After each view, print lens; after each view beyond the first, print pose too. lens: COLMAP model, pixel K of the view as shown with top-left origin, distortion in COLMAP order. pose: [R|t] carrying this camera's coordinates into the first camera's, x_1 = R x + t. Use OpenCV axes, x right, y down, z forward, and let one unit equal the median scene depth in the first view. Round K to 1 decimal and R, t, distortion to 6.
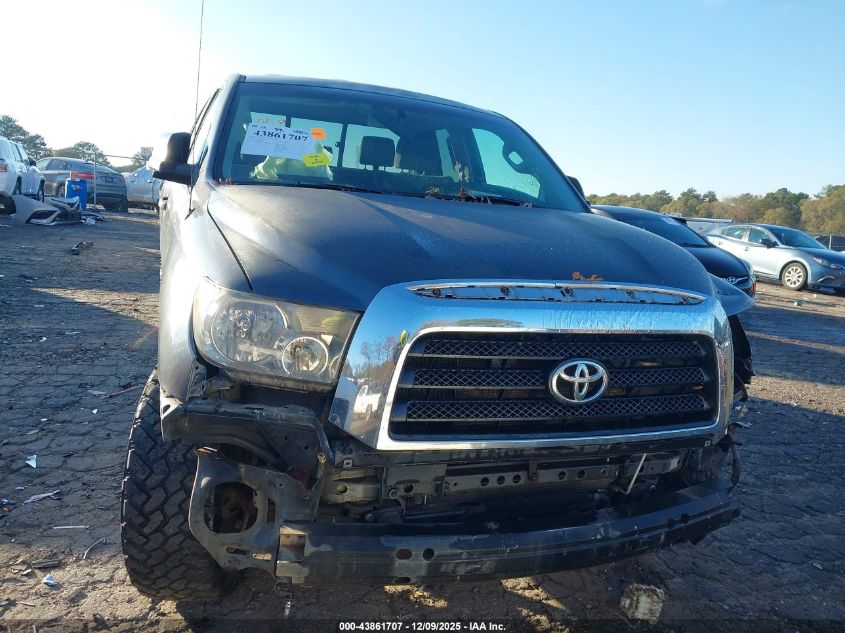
lens RADIAL K [[699.6, 0, 416.4], [0, 699.6, 319.4], [0, 0, 1]] dist [0.002821, 0.006739]
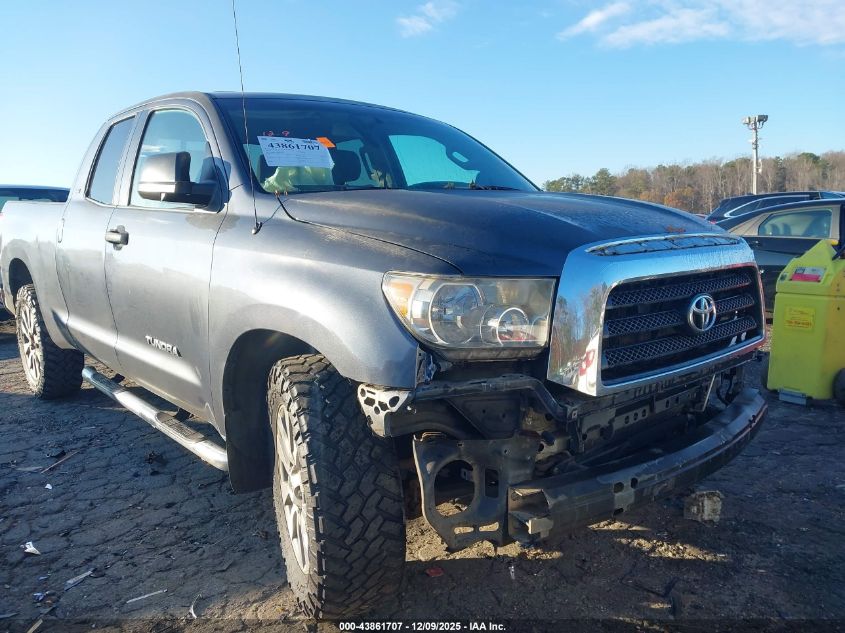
lens RADIAL K [[699.6, 0, 416.4], [0, 699.6, 319.4], [0, 0, 1]] dist [0.002821, 0.006739]
pose [[0.925219, -0.157539, 0.345184, -0.585447], [0.170650, 0.985301, -0.007721, 0.022855], [-0.338894, 0.066049, 0.938503, 0.040505]]
